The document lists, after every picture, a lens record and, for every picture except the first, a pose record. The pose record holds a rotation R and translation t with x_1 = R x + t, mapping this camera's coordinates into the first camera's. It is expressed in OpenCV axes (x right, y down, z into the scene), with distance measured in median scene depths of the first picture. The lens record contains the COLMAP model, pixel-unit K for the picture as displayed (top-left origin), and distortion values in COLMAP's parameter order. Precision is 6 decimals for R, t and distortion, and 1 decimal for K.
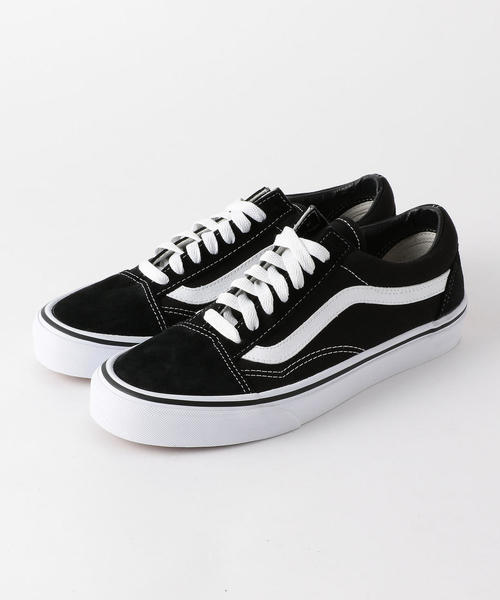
lens RADIAL K [[996.4, 0, 250.0], [0, 996.4, 300.0], [0, 0, 1]] dist [-0.018388, 0.003631]
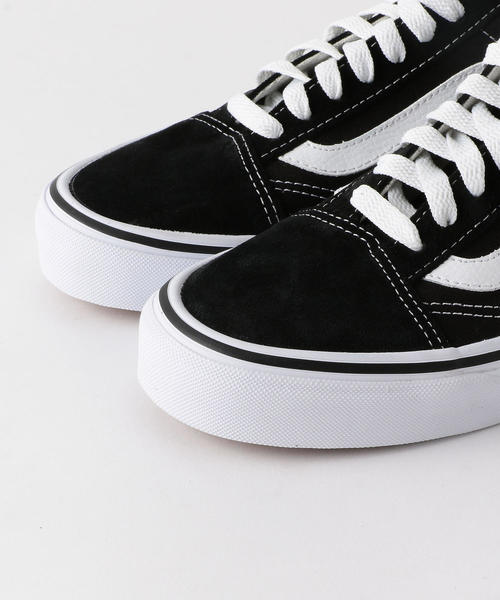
lens RADIAL K [[1196.0, 0, 250.0], [0, 1196.0, 300.0], [0, 0, 1]] dist [-0.028096, 0.021326]
pose [[0.996724, 0.012416, -0.079921, -0.047582], [-0.003370, 0.993664, 0.112339, -0.001321], [0.080810, -0.111701, 0.990451, 0.354727]]
